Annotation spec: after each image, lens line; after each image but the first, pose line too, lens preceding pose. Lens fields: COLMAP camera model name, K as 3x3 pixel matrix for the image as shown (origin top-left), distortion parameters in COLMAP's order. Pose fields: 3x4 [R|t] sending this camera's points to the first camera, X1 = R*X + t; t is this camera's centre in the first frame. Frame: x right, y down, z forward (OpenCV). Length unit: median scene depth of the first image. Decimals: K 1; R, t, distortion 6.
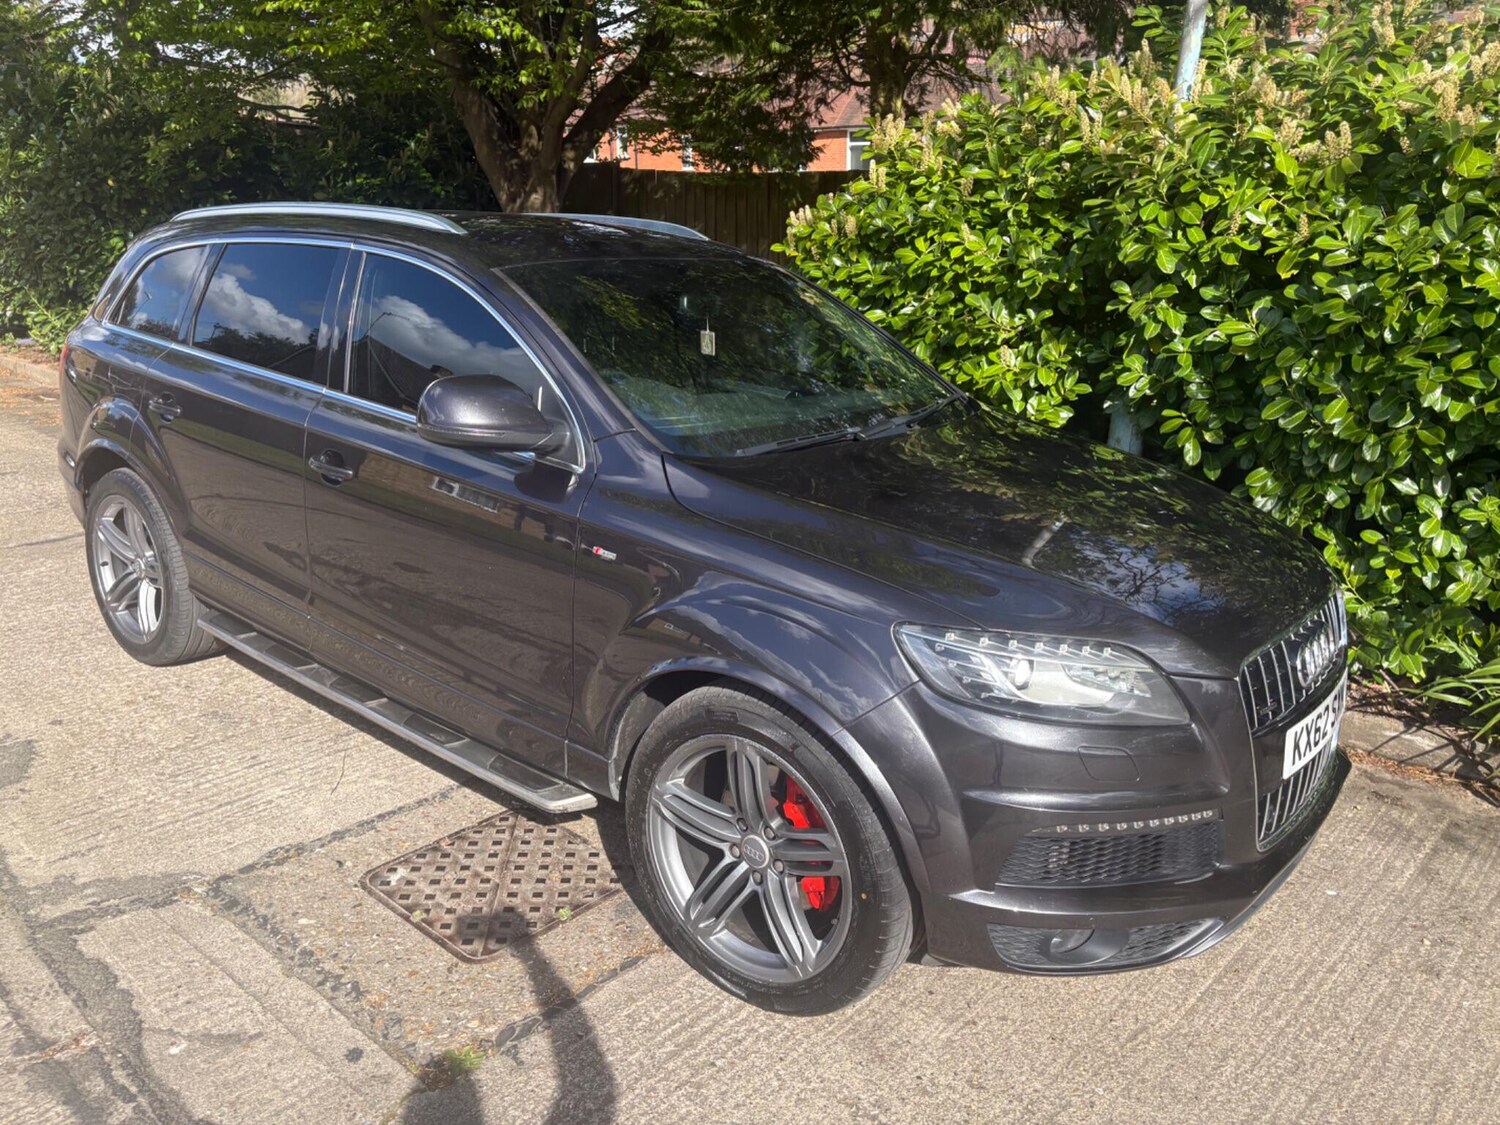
lens RADIAL K [[1163.7, 0, 750.1], [0, 1163.7, 546.8], [0, 0, 1]] dist [0.054547, -0.067085]
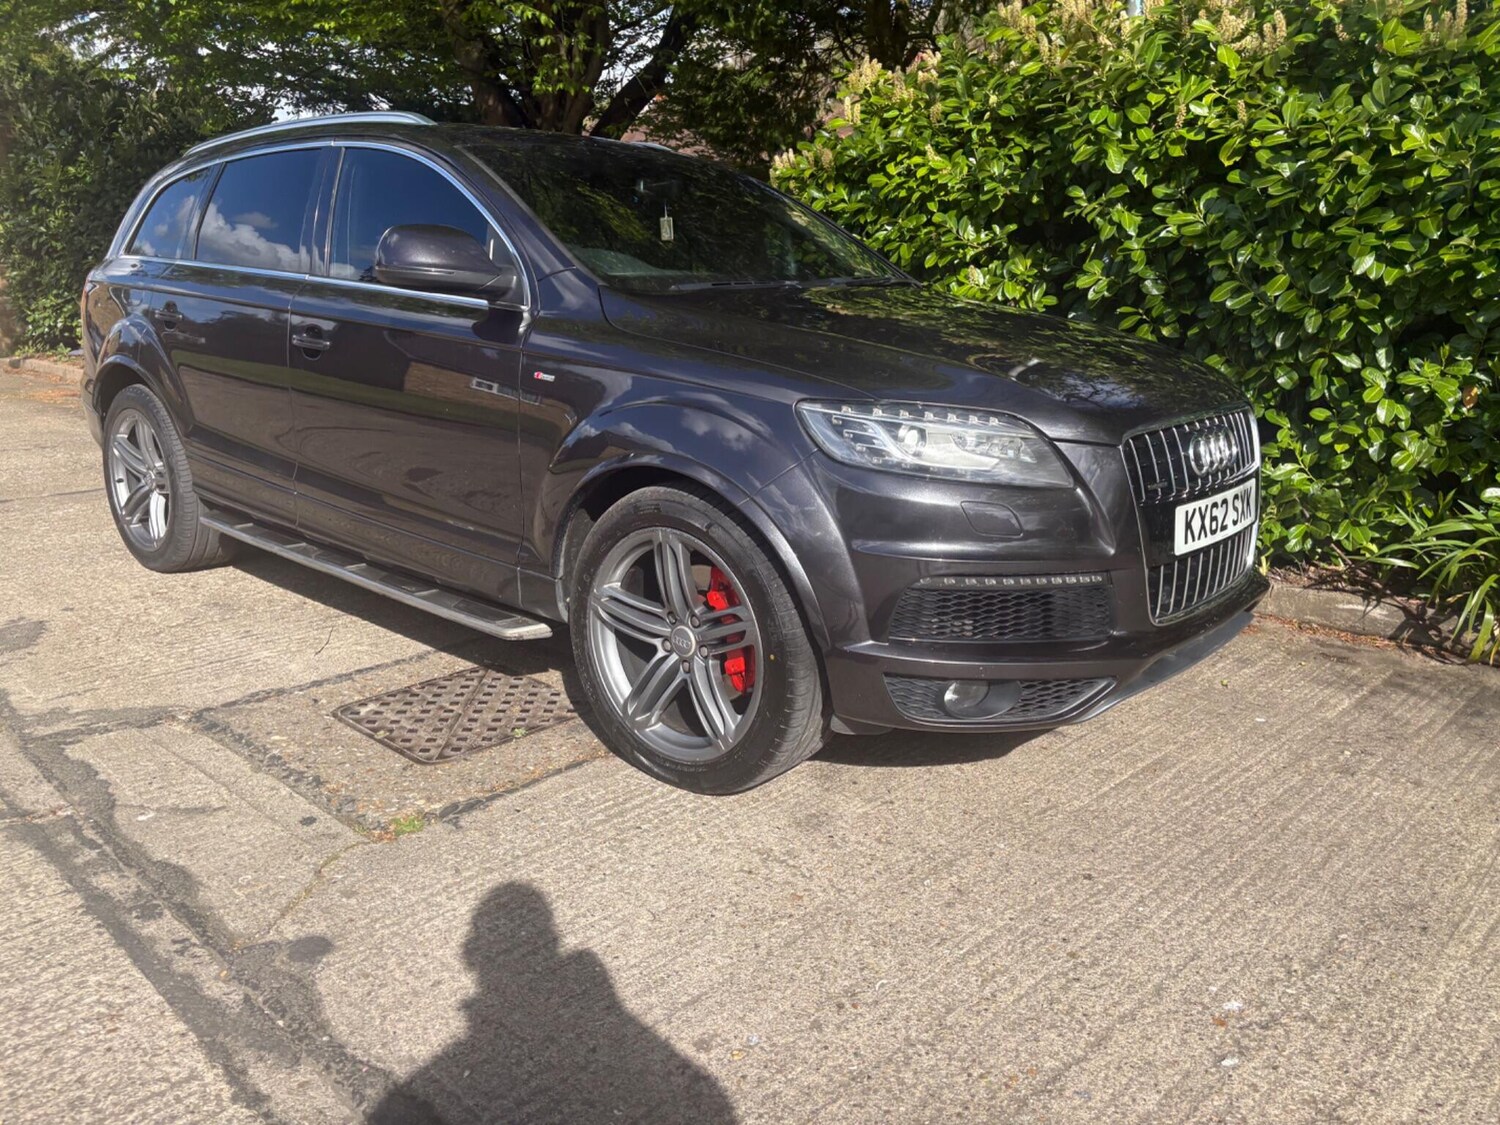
lens RADIAL K [[1160.1, 0, 753.0], [0, 1160.1, 554.8], [0, 0, 1]] dist [0.057066, -0.070615]
pose [[0.999170, -0.013401, -0.038472, 0.074471], [0.012270, 0.999490, -0.029477, 0.144226], [0.038847, 0.028980, 0.998825, -0.039864]]
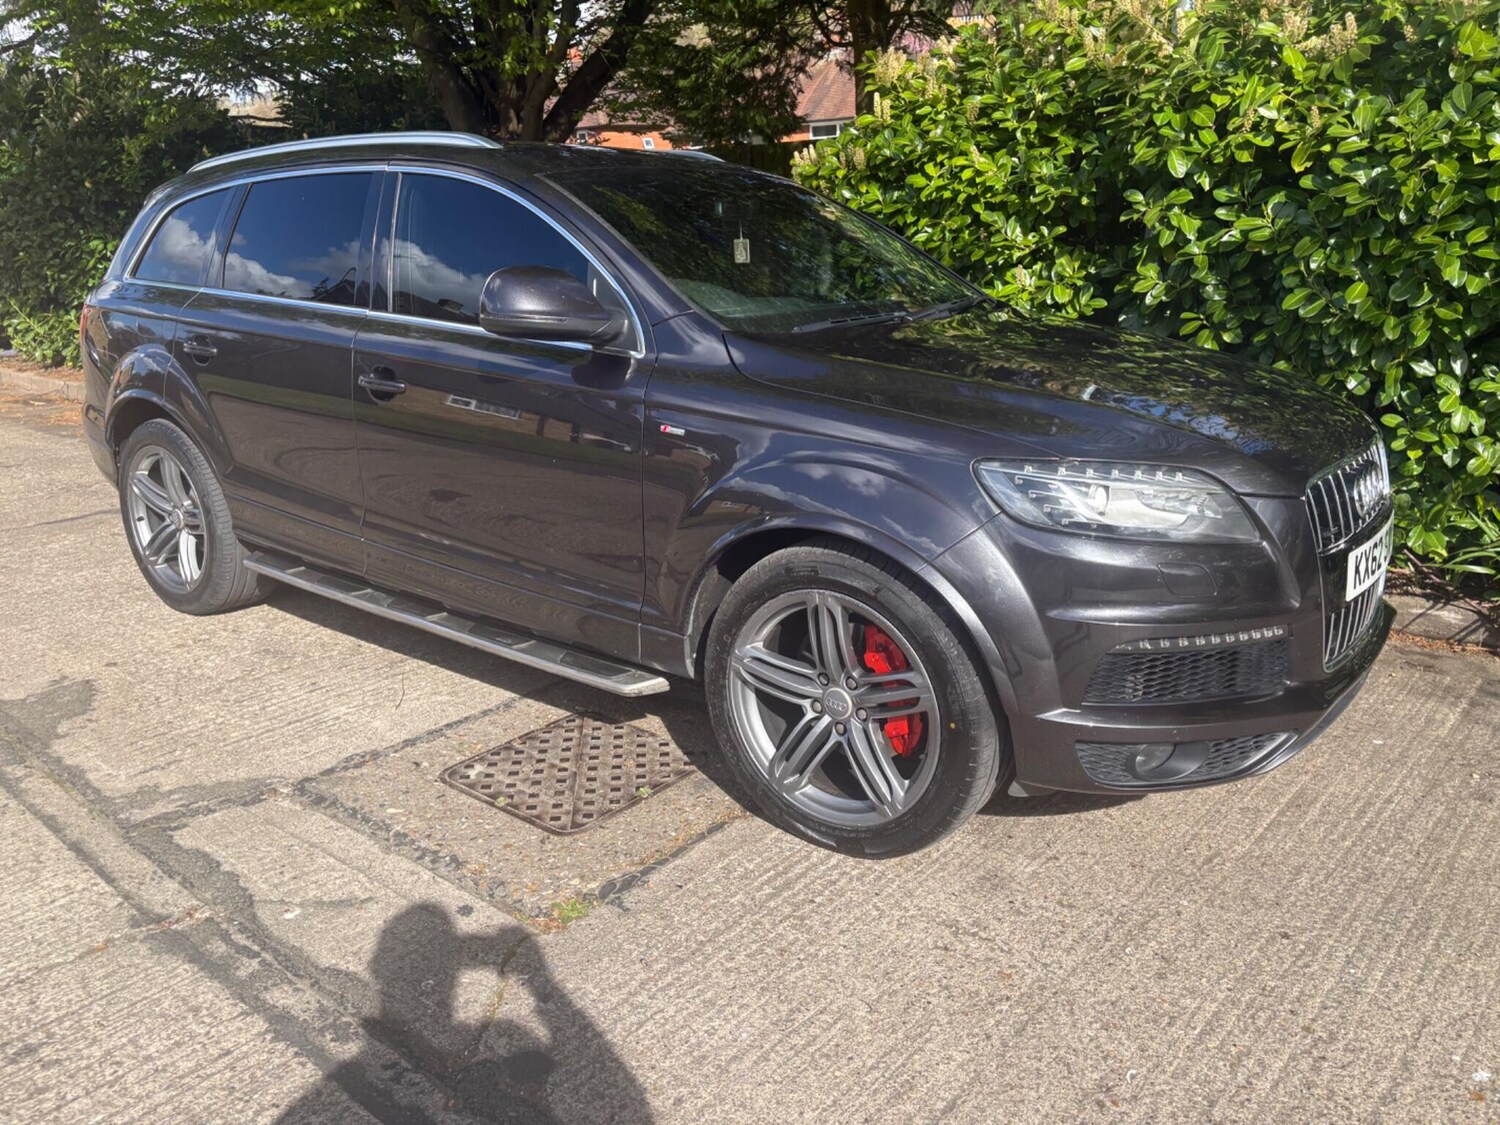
lens RADIAL K [[1160.6, 0, 751.1], [0, 1160.6, 573.8], [0, 0, 1]] dist [0.060274, -0.071866]
pose [[0.998636, -0.048637, 0.018977, -0.058273], [0.048324, 0.998693, 0.016634, 0.084449], [-0.019761, -0.015694, 0.999682, -0.017596]]
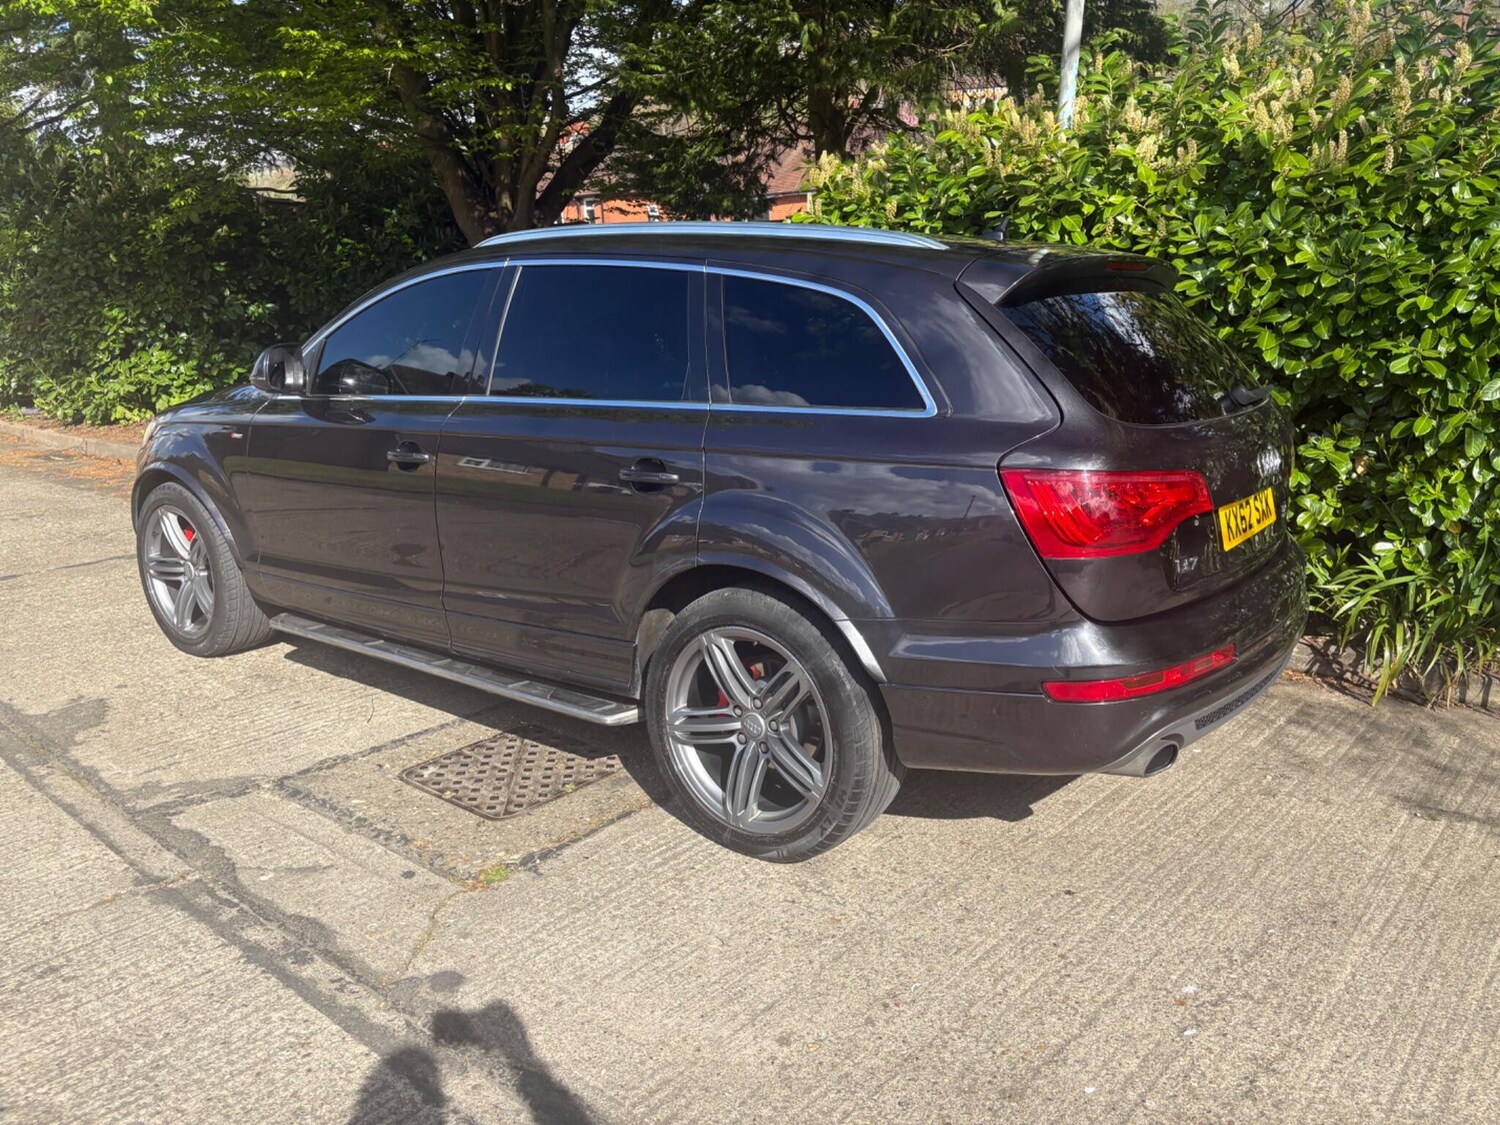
lens RADIAL K [[1160.1, 0, 753.0], [0, 1160.1, 554.8], [0, 0, 1]] dist [0.057066, -0.070615]
pose [[0.998869, -0.043368, 0.019480, 0.015111], [0.044242, 0.997916, -0.046965, 0.105666], [-0.017403, 0.047774, 0.998707, -0.177072]]
